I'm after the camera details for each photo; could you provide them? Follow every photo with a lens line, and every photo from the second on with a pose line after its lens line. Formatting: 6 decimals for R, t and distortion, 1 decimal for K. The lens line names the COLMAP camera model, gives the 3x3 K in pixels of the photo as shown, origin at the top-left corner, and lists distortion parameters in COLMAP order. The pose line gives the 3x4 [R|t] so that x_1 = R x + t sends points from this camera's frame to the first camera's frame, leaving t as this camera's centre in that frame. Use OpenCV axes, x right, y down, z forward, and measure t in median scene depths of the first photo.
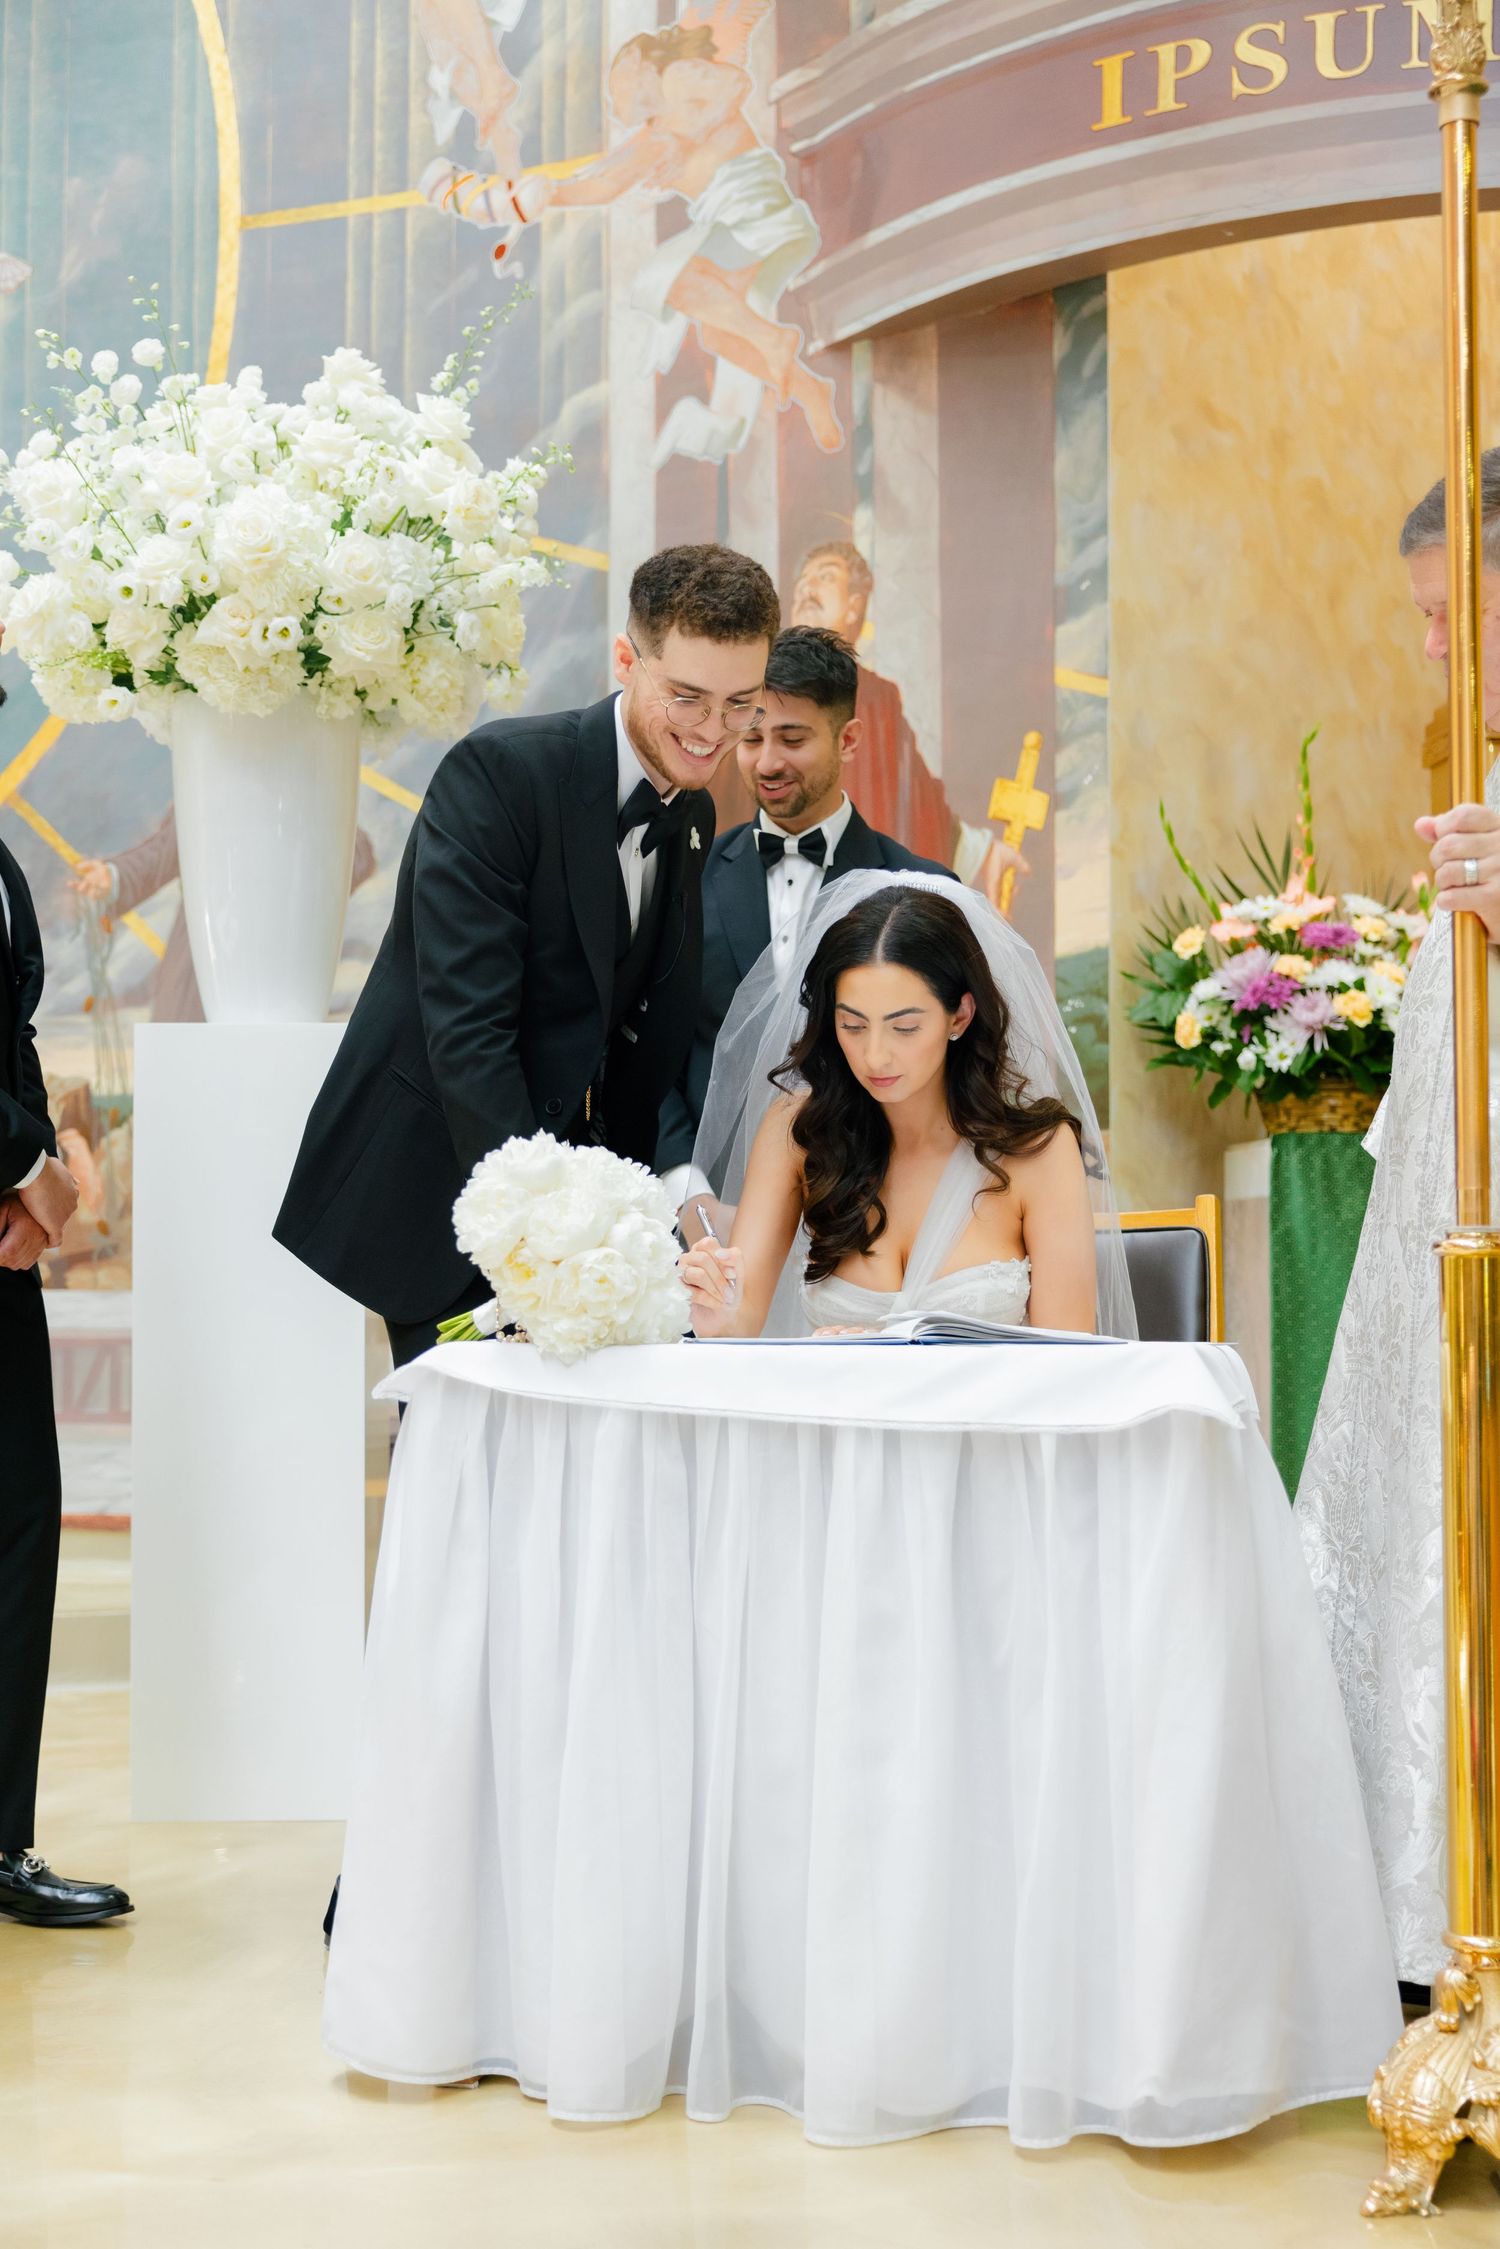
lens RADIAL K [[3319.7, 0, 631.8], [0, 3319.7, 1160.9], [0, 0, 1]] dist [0.002298, 0.127285]
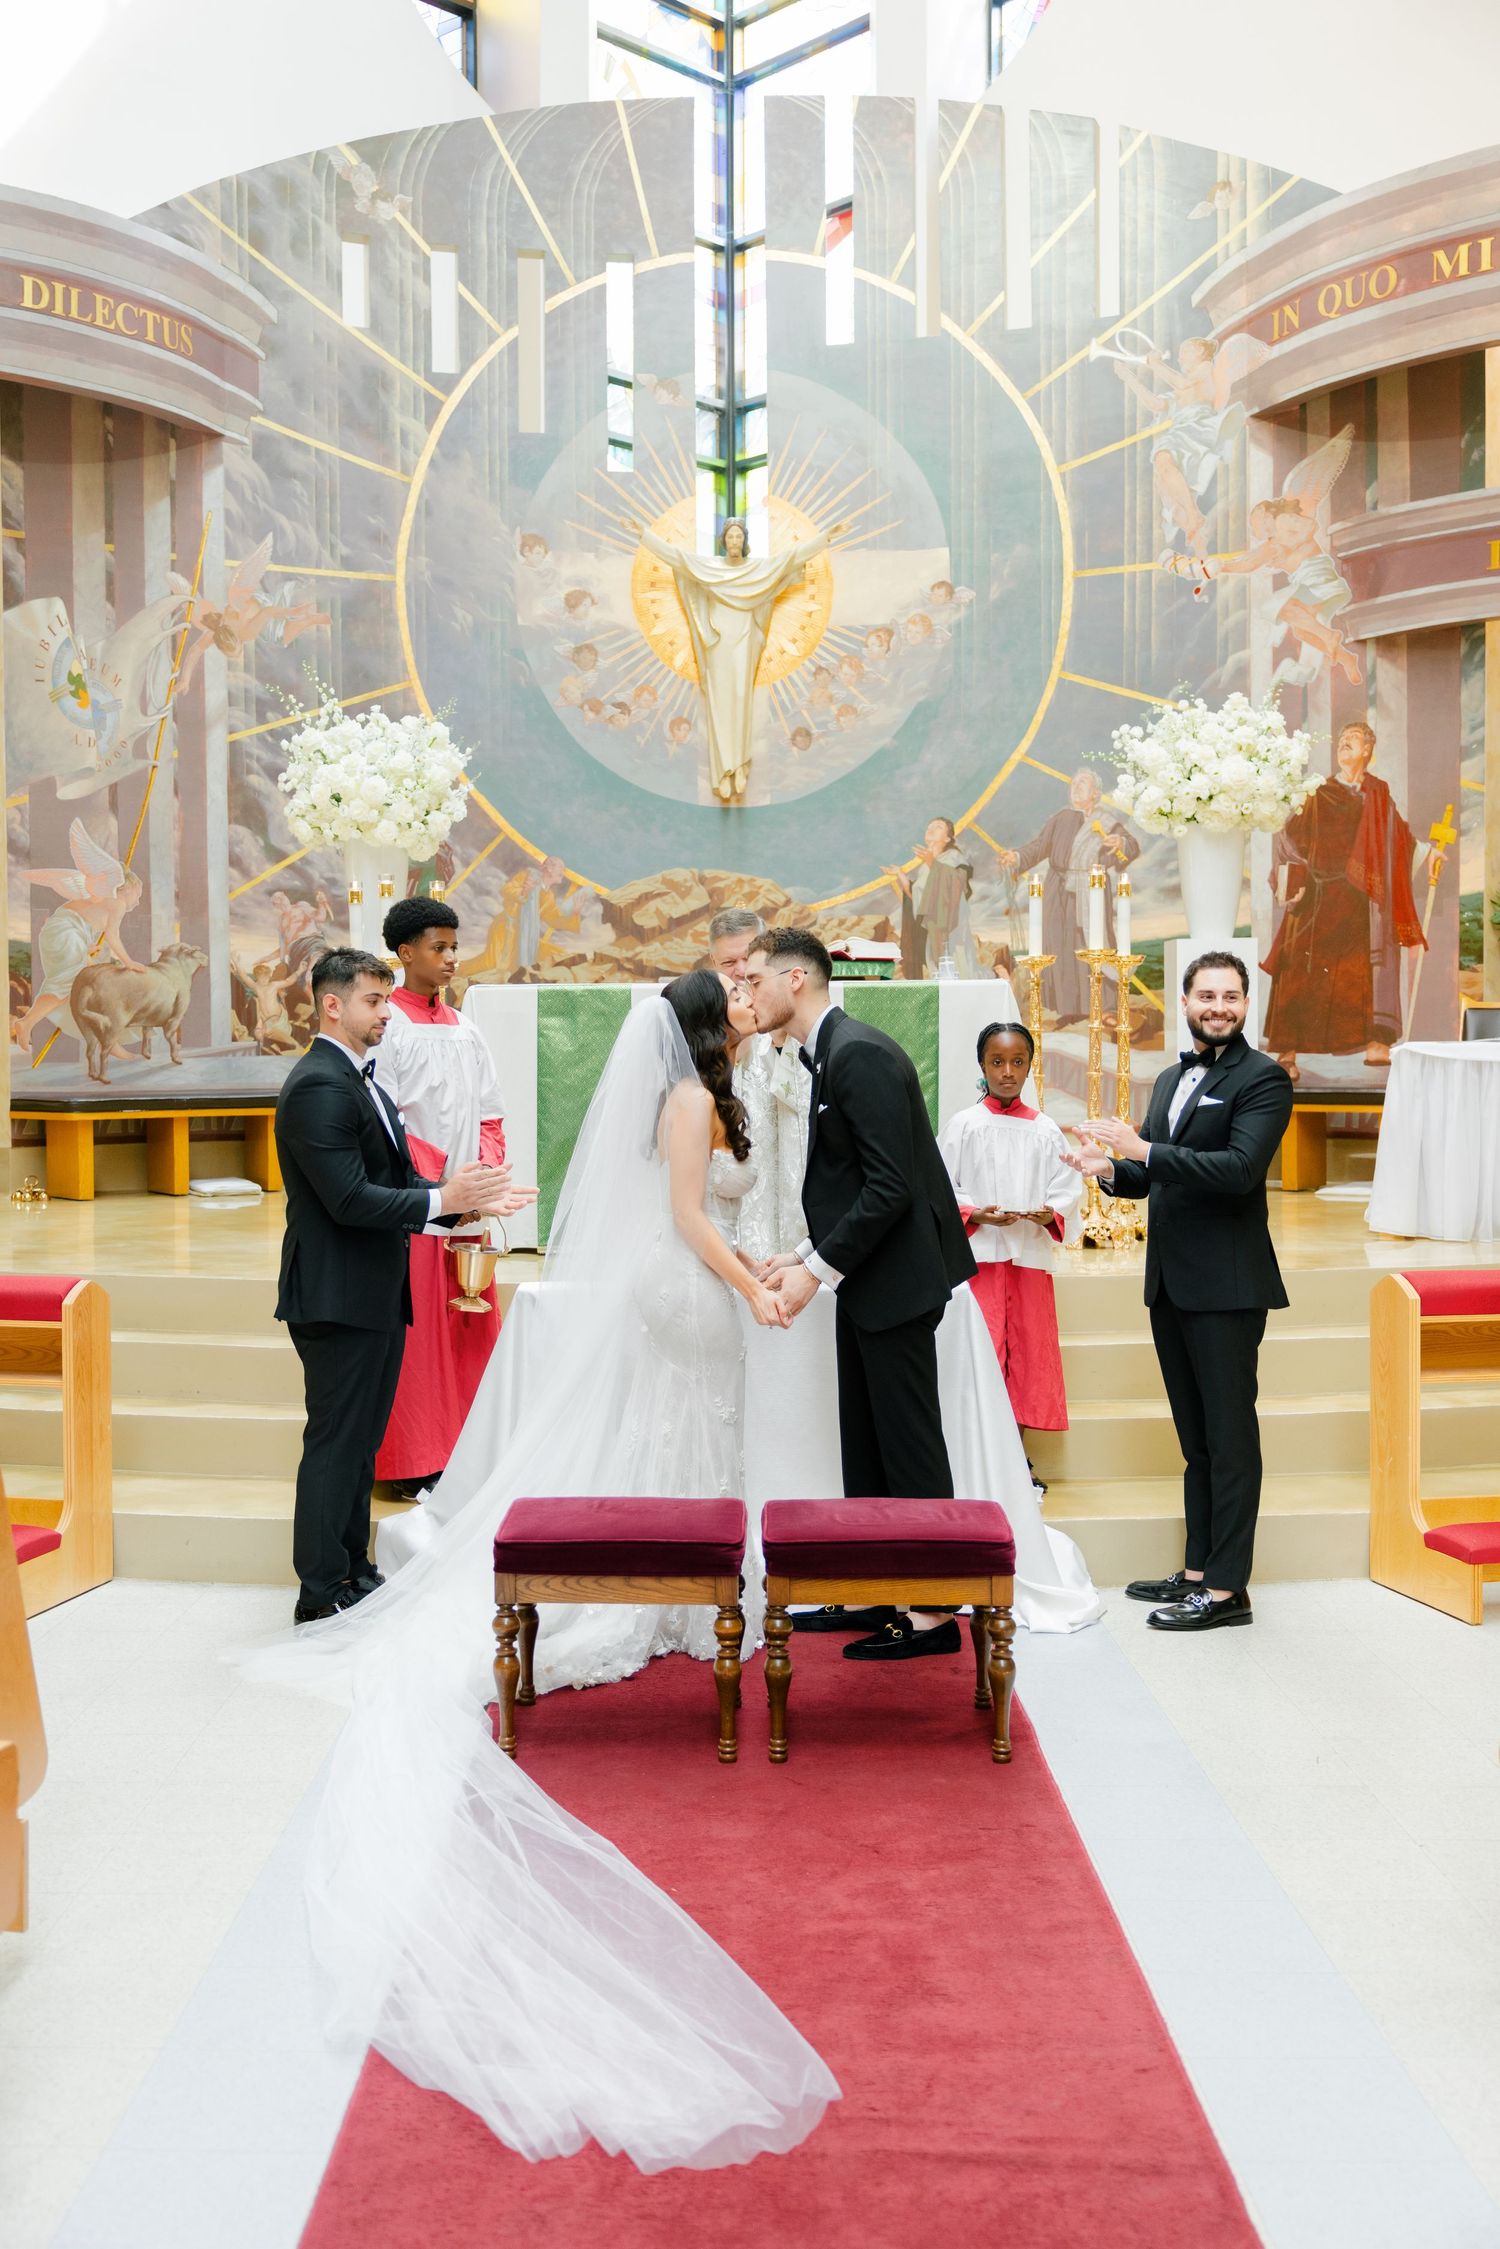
lens RADIAL K [[2398.2, 0, 649.9], [0, 2398.2, 1144.6], [0, 0, 1]] dist [0.028035, 0.008697]
pose [[0.997567, -0.009620, -0.069043, -0.355319], [0.015439, 0.996324, 0.084258, -0.035601], [0.067978, -0.085119, 0.994049, -0.860843]]
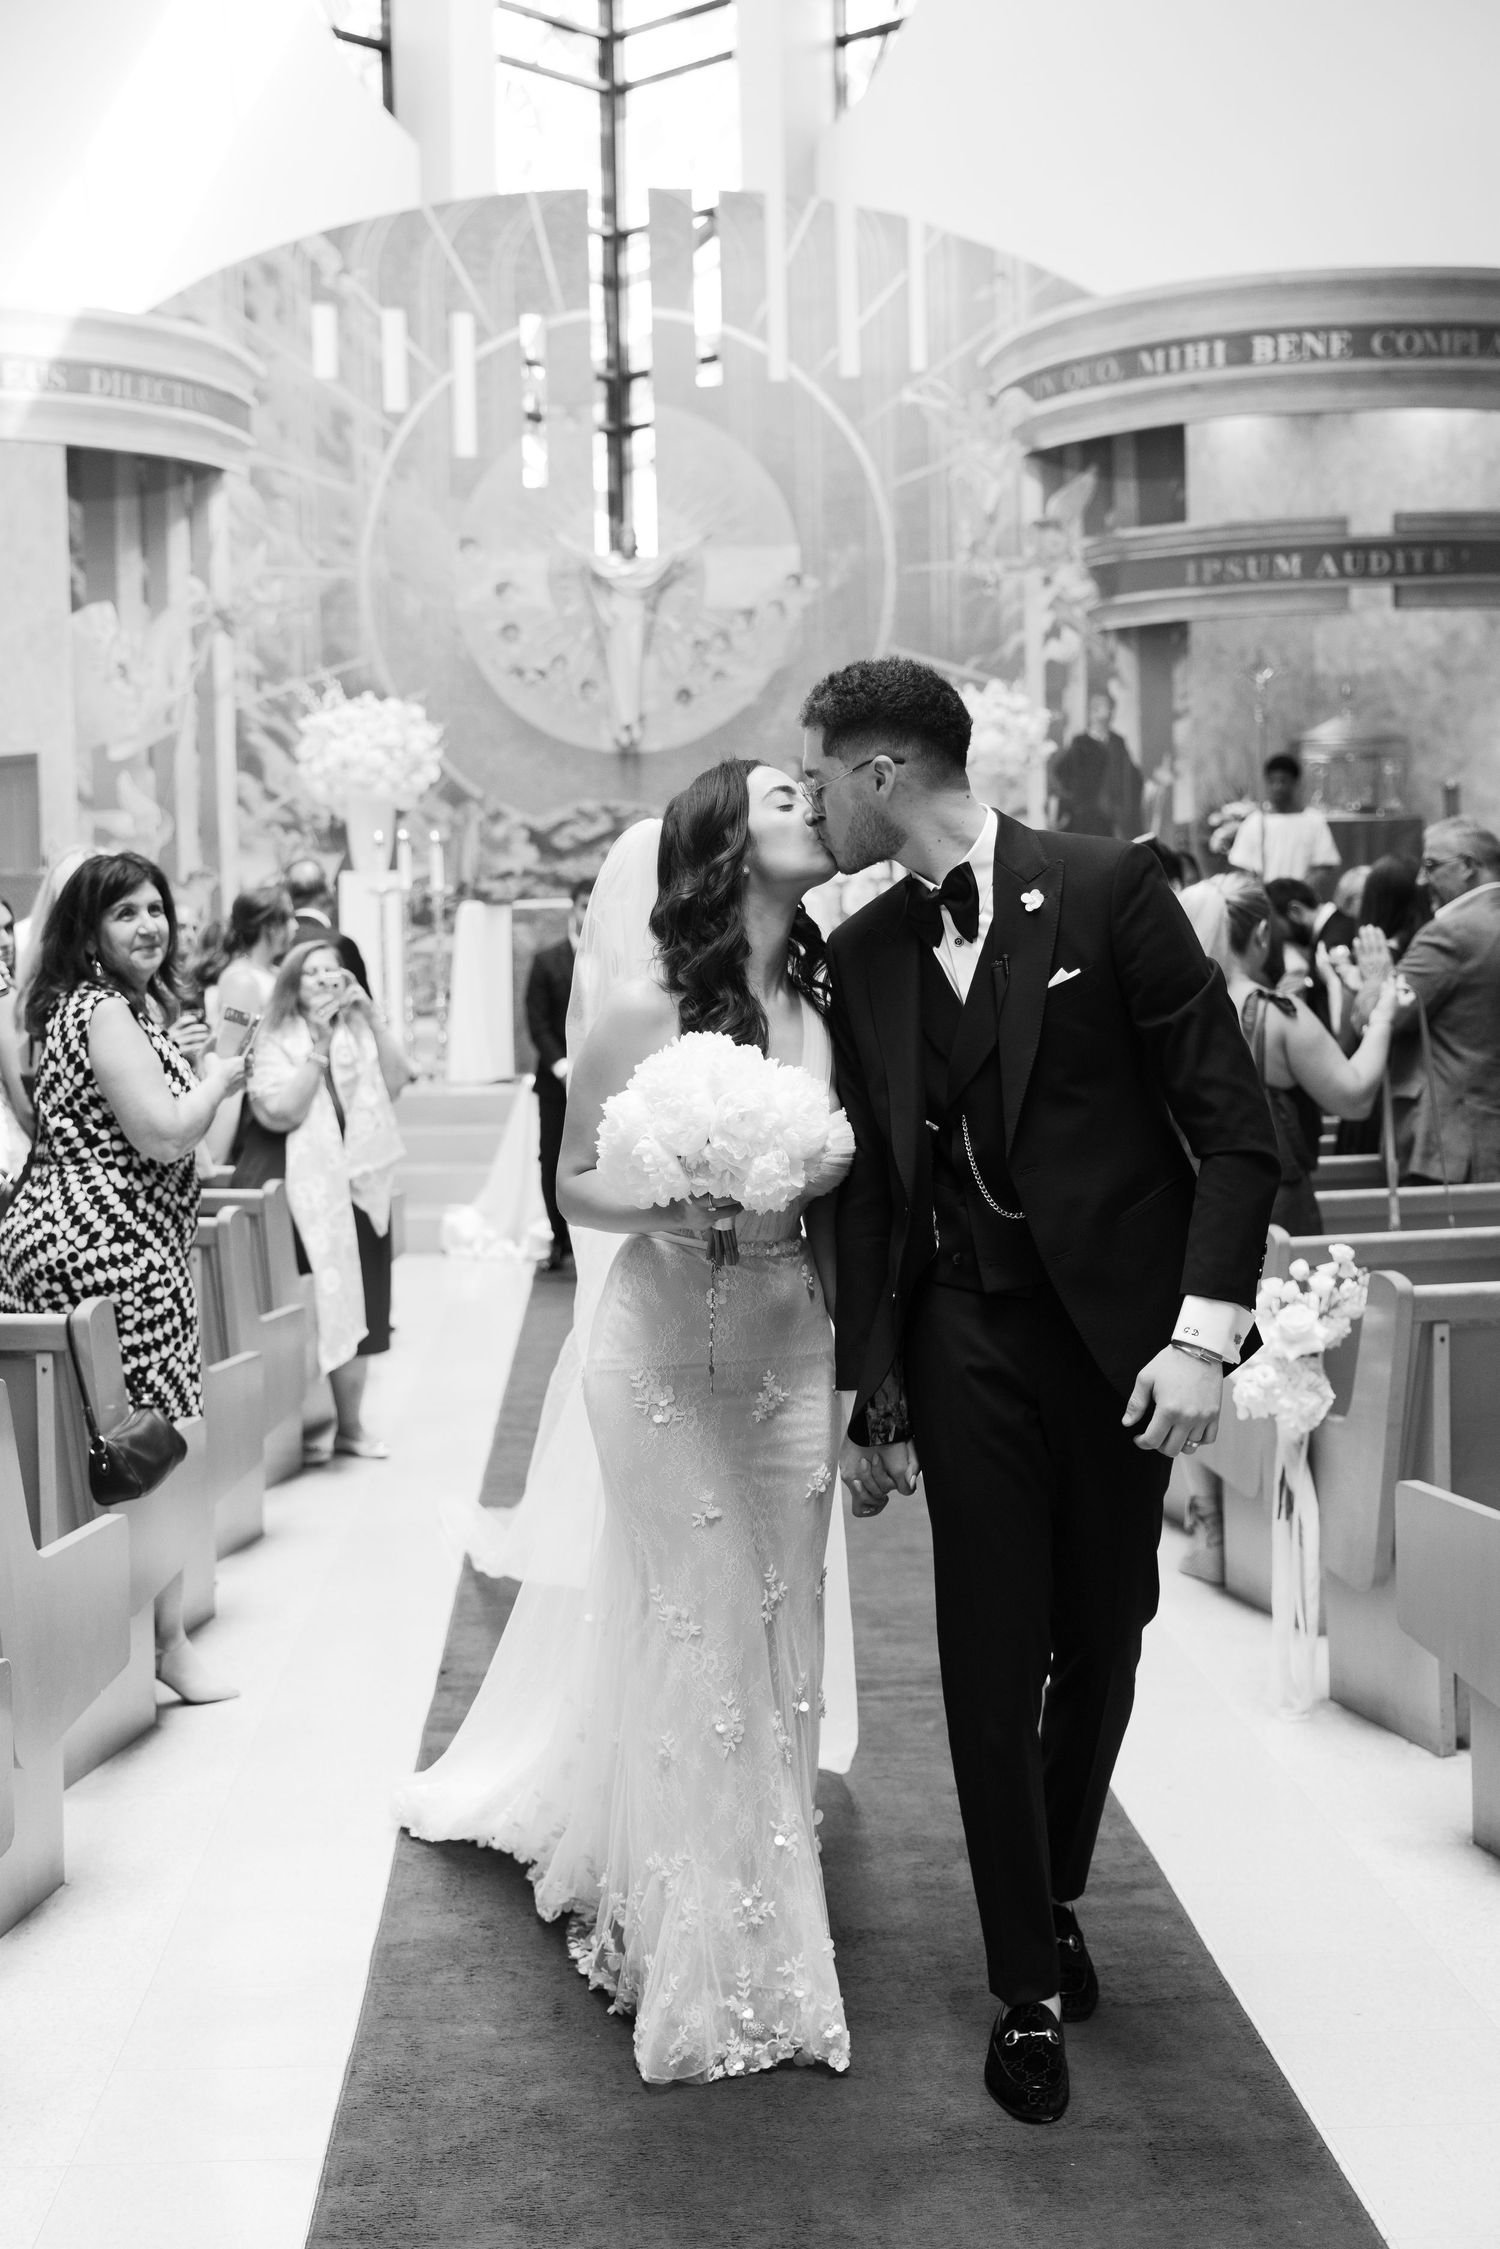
lens RADIAL K [[3330.8, 0, 671.0], [0, 3330.8, 950.7], [0, 0, 1]] dist [0.271721, -0.025247]
pose [[0.999533, -0.025617, -0.016671, -0.325731], [0.026384, 0.998519, 0.047587, -0.104948], [0.015427, -0.048005, 0.998728, -2.373851]]
